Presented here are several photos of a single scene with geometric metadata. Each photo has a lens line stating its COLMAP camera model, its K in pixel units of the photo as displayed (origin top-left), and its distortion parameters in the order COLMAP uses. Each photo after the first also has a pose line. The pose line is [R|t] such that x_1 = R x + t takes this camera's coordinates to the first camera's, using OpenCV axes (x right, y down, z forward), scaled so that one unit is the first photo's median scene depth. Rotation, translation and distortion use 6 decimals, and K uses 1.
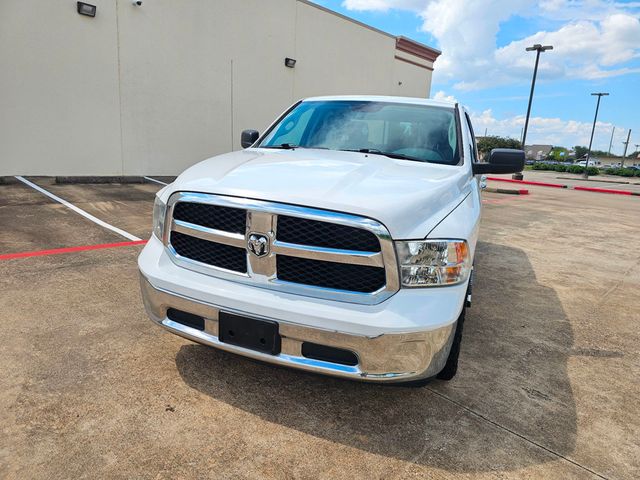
lens RADIAL K [[429.7, 0, 315.9], [0, 429.7, 239.6], [0, 0, 1]] dist [0.054817, -0.051143]
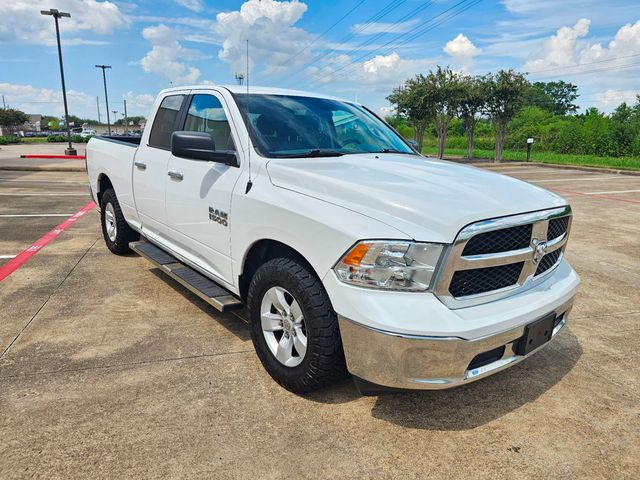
lens RADIAL K [[429.2, 0, 313.2], [0, 429.2, 239.2], [0, 0, 1]] dist [0.054628, -0.052580]
pose [[0.503120, -0.255311, 0.825643, -1.239246], [0.199950, 0.963833, 0.176199, -0.306378], [-0.840768, 0.076439, 0.535973, 0.844497]]
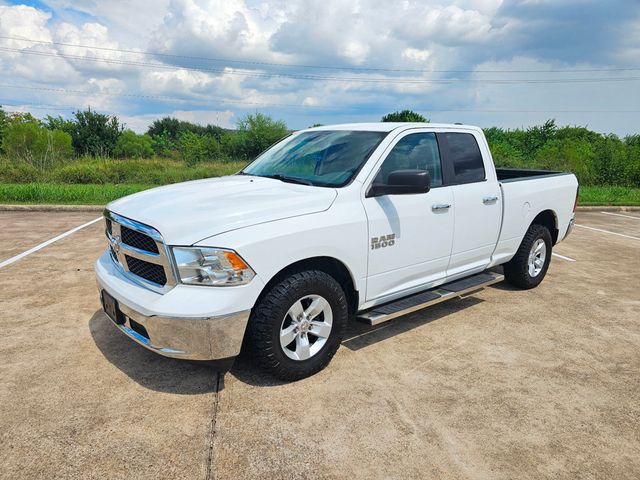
lens RADIAL K [[429.7, 0, 315.9], [0, 429.7, 239.6], [0, 0, 1]] dist [0.054817, -0.051143]
pose [[0.869781, 0.040777, -0.491751, 1.090664], [-0.065620, 0.997287, -0.033369, -0.002870], [0.489056, 0.061293, 0.870096, 0.067208]]
